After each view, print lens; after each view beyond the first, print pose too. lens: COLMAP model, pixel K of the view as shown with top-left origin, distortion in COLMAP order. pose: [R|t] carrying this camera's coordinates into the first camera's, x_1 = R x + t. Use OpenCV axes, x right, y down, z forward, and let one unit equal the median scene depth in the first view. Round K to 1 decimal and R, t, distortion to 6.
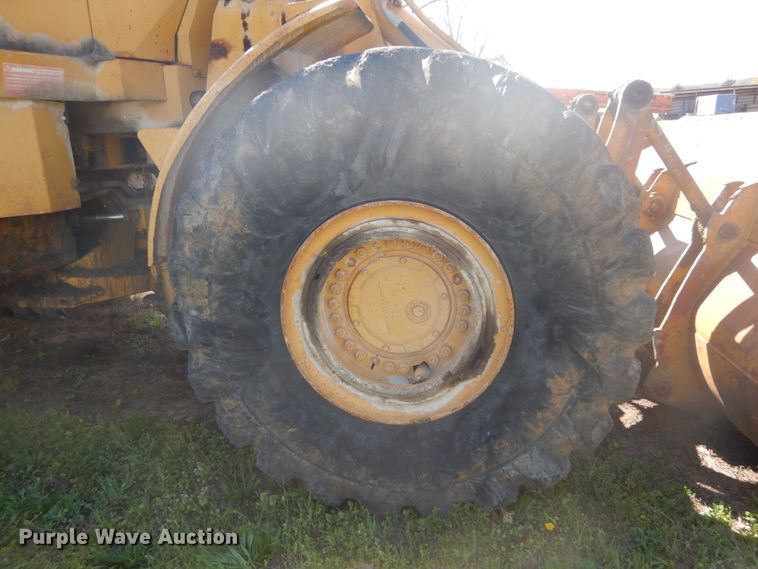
lens RADIAL K [[538.9, 0, 380.1], [0, 538.9, 280.2], [0, 0, 1]] dist [0.003258, 0.005753]
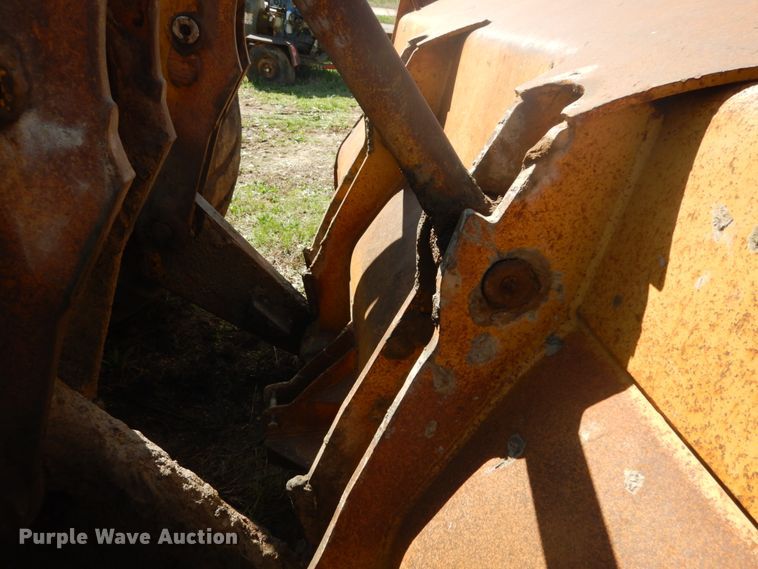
lens RADIAL K [[538.9, 0, 380.4], [0, 538.9, 282.1], [0, 0, 1]] dist [0.003258, 0.005753]
pose [[0.972462, -0.041633, 0.229314, 0.401747], [-0.006391, 0.978782, 0.204803, -0.111176], [-0.232975, -0.200629, 0.951562, 0.590705]]
